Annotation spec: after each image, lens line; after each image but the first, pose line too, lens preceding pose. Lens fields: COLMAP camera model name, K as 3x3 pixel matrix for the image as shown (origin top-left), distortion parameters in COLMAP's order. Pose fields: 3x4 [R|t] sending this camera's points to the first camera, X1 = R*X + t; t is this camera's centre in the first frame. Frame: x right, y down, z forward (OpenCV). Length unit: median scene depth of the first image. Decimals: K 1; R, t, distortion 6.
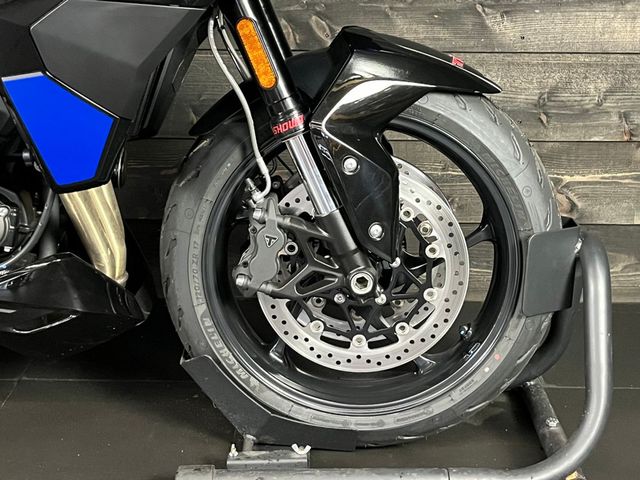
lens RADIAL K [[1053.8, 0, 318.9], [0, 1053.8, 255.7], [0, 0, 1]] dist [0.118592, 0.000000]
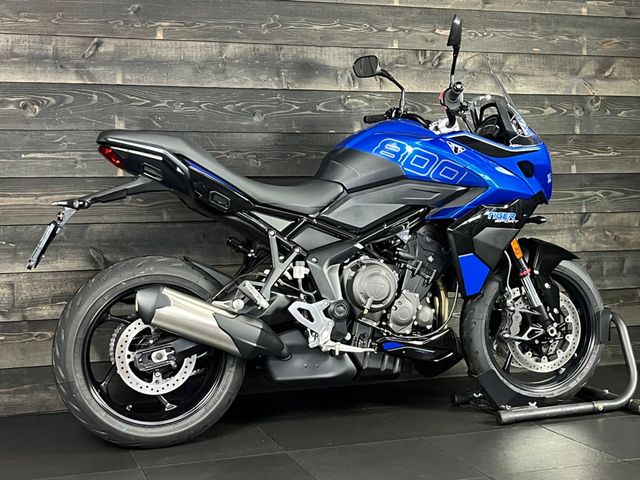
lens RADIAL K [[952.4, 0, 319.7], [0, 952.4, 234.9], [0, 0, 1]] dist [0.055006, 0.000000]
pose [[0.940890, -0.033089, 0.337092, -1.233644], [0.120452, 0.962848, -0.241691, 0.285183], [-0.316571, 0.268007, 0.909920, -0.987477]]
